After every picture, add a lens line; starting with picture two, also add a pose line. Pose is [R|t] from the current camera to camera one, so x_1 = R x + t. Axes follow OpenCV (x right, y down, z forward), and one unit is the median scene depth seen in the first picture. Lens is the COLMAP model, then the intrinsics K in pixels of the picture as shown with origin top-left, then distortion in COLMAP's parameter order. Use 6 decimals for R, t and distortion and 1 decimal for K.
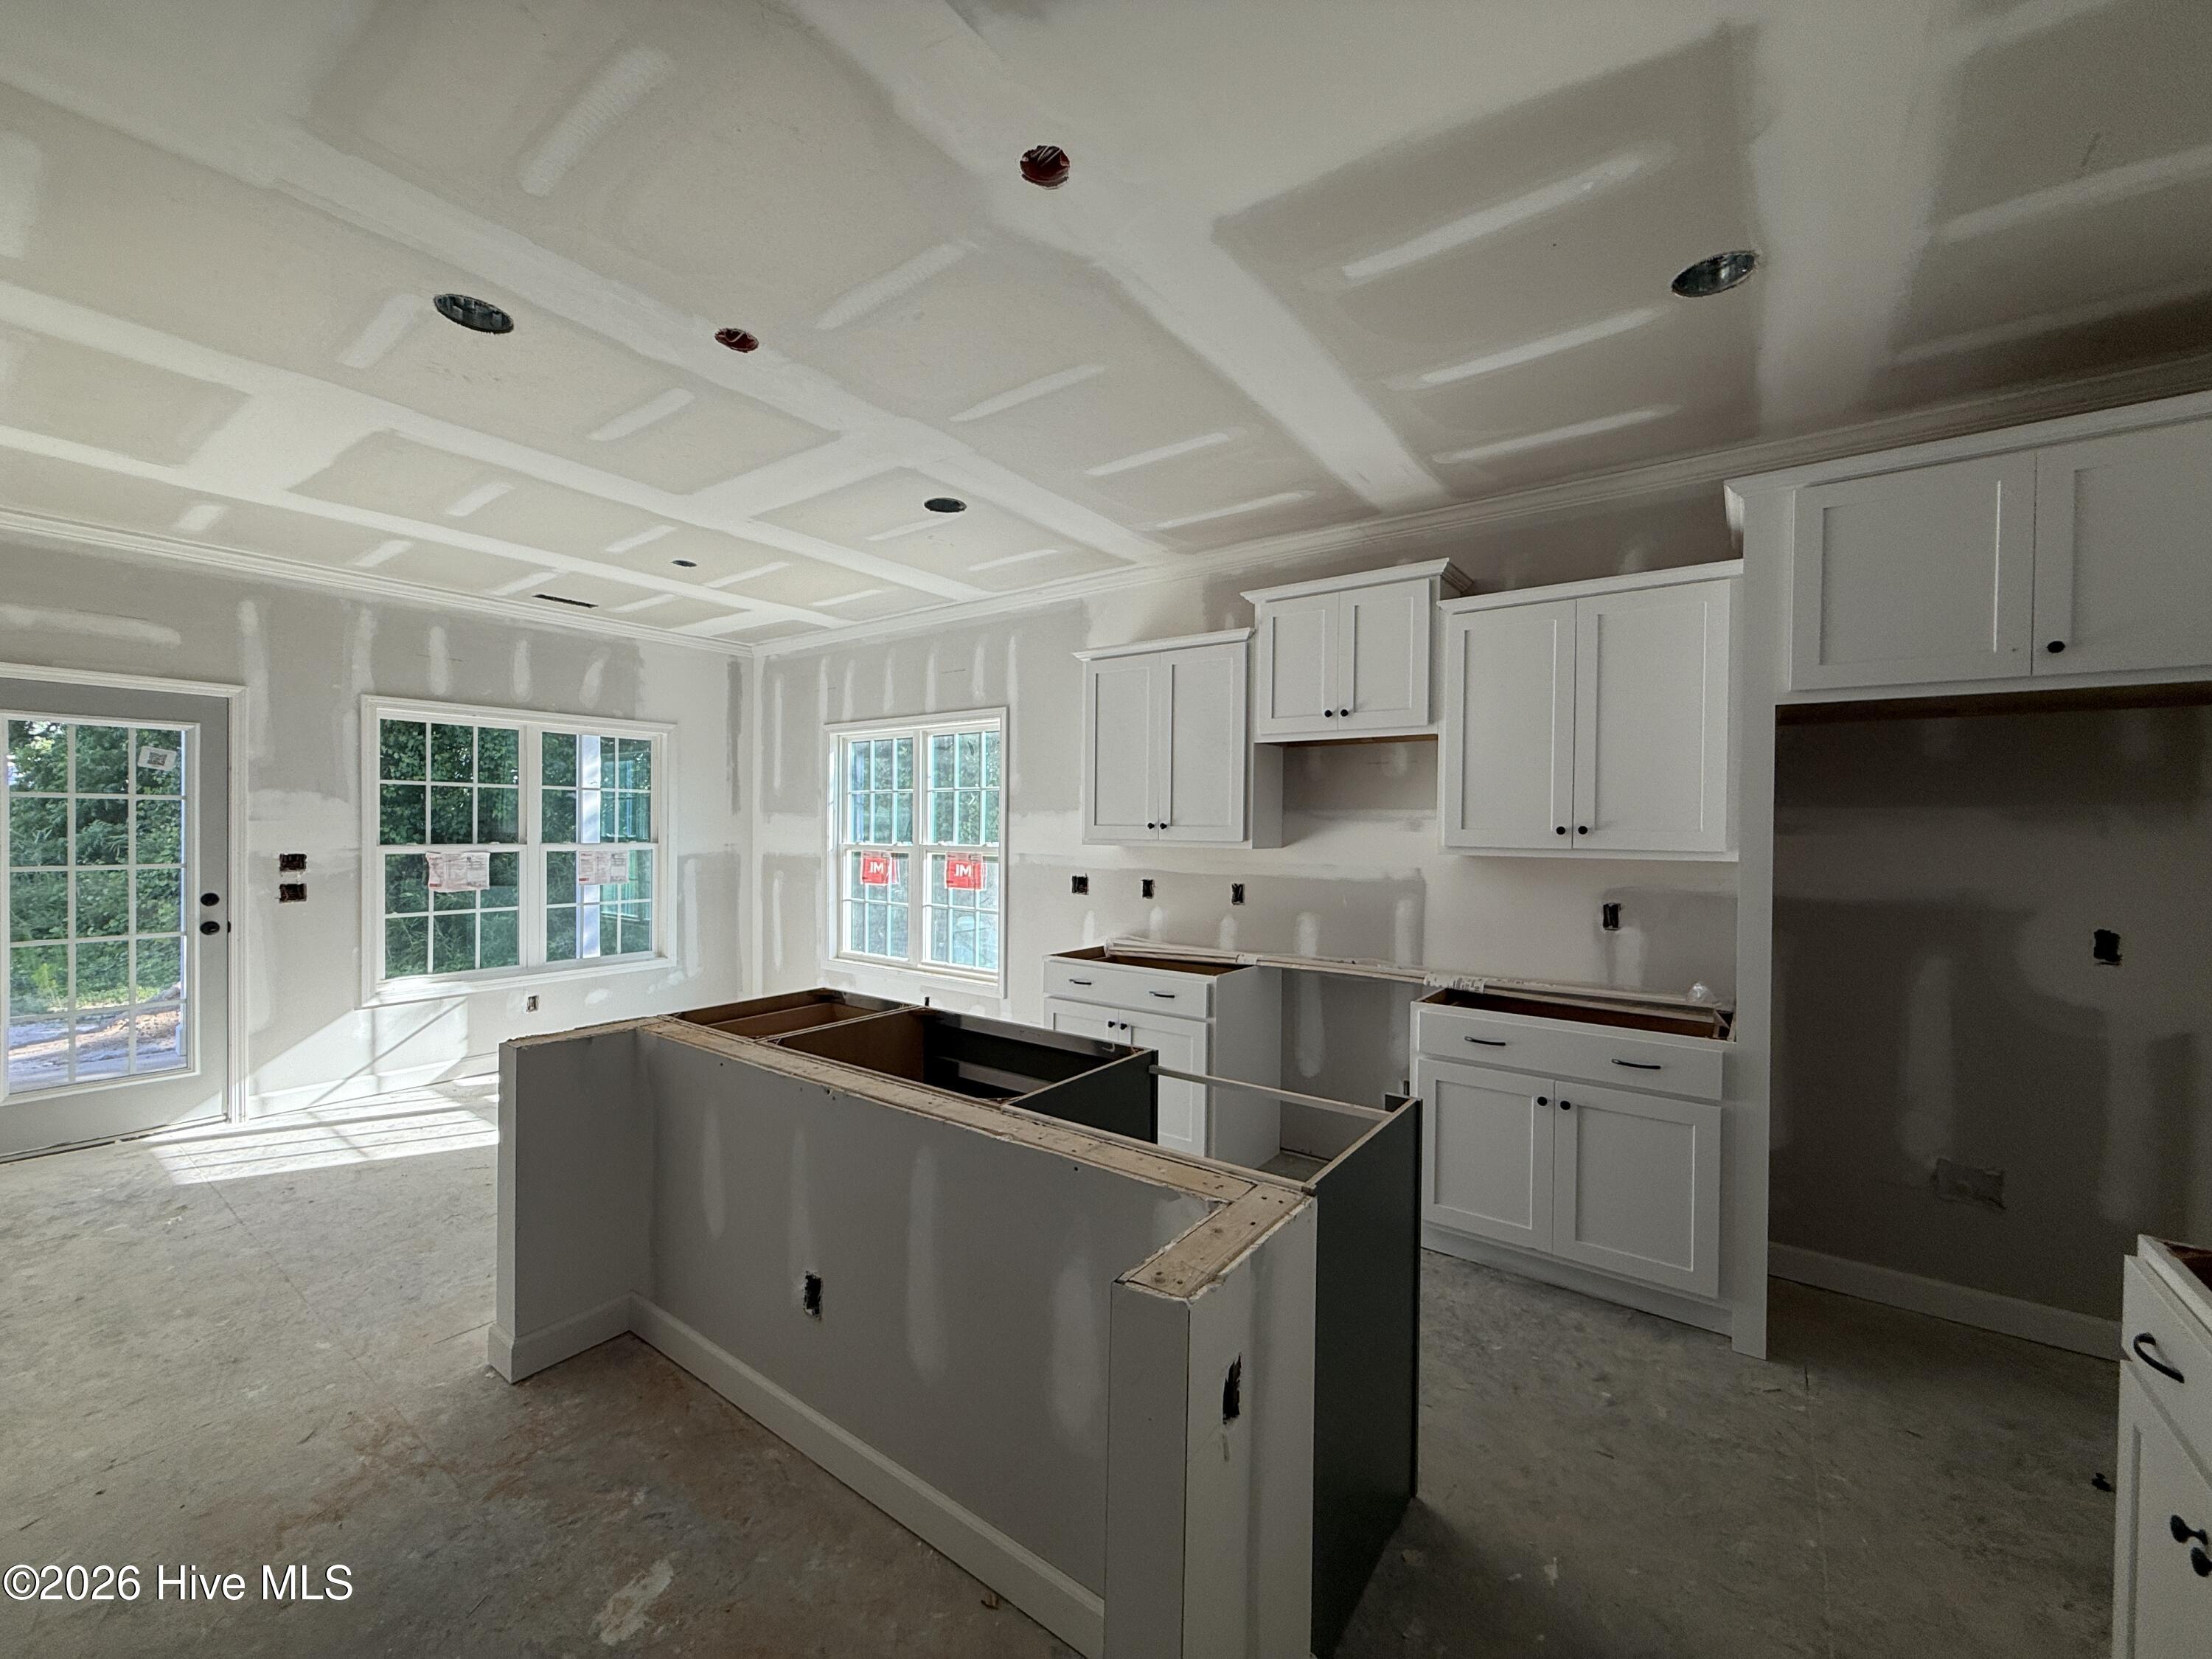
lens RADIAL K [[873.9, 0, 1096.7], [0, 873.9, 829.3], [0, 0, 1]] dist [0.002556, -0.000872]
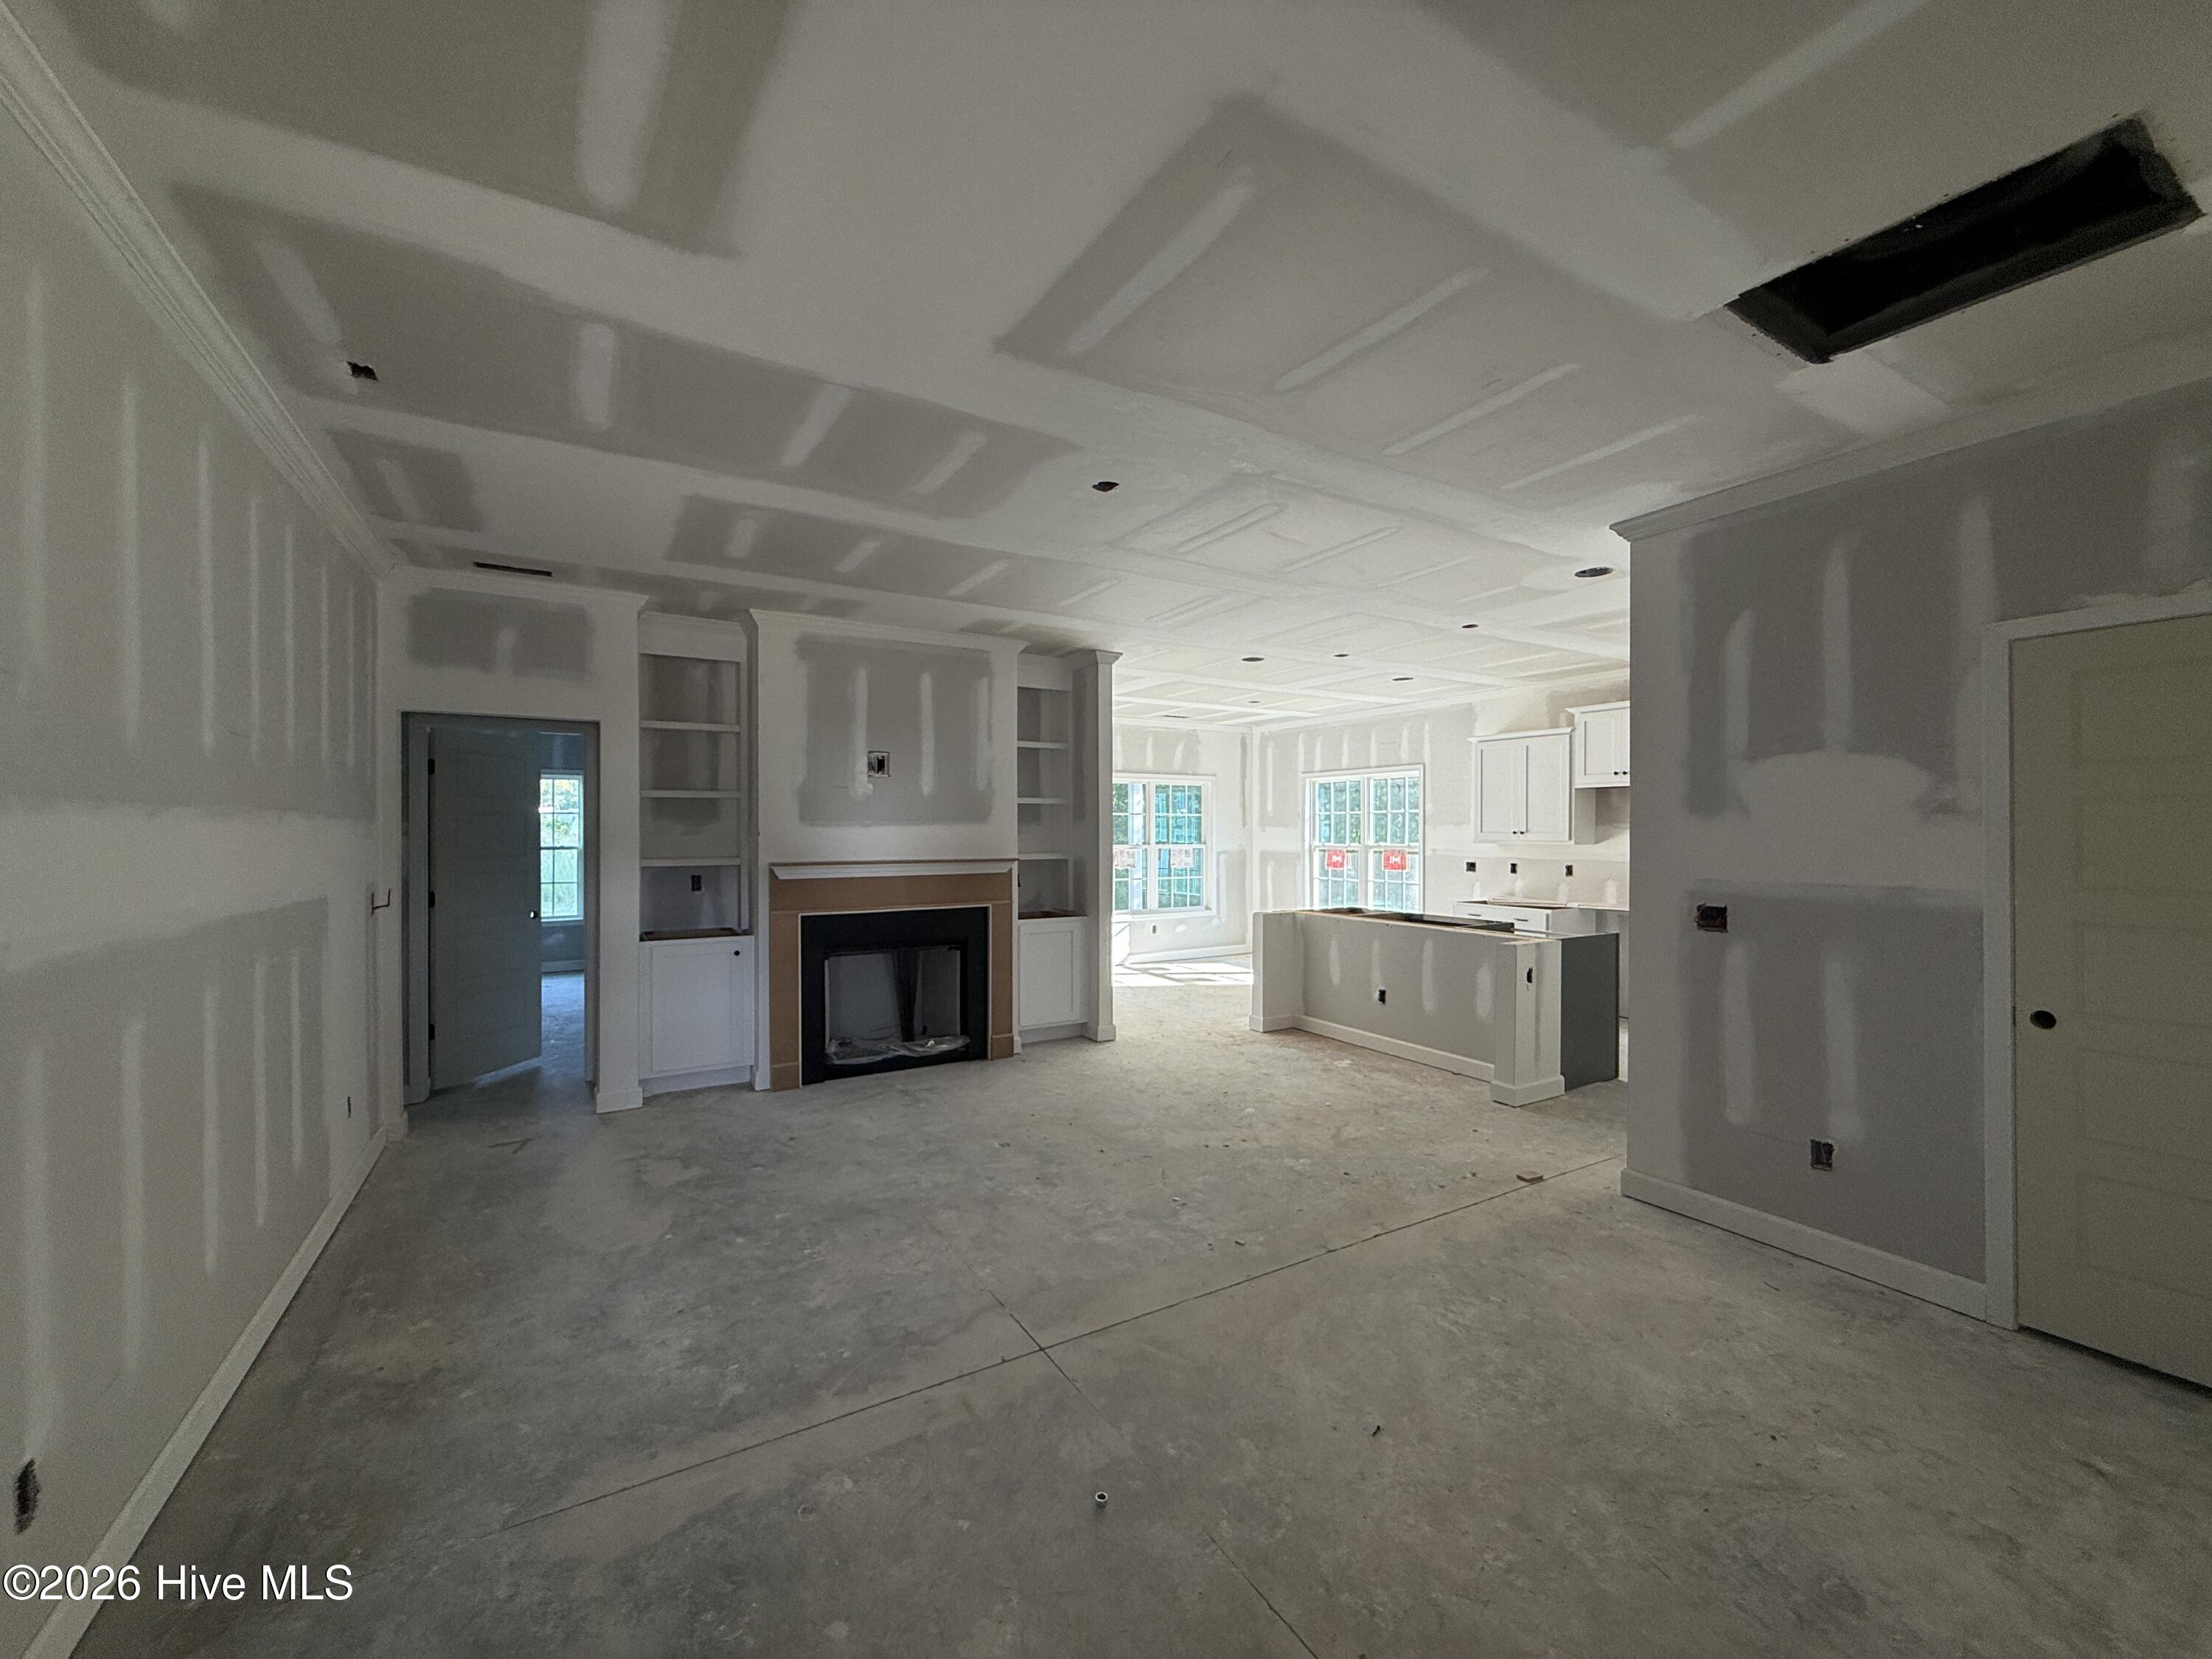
lens RADIAL K [[873.9, 0, 1103.3], [0, 873.9, 833.4], [0, 0, 1]] dist [0.002556, -0.000872]
pose [[0.923853, -0.007256, -0.382679, -0.043449], [0.006328, 0.999973, -0.003683, -0.001938], [0.382695, 0.000981, 0.923874, -1.324114]]
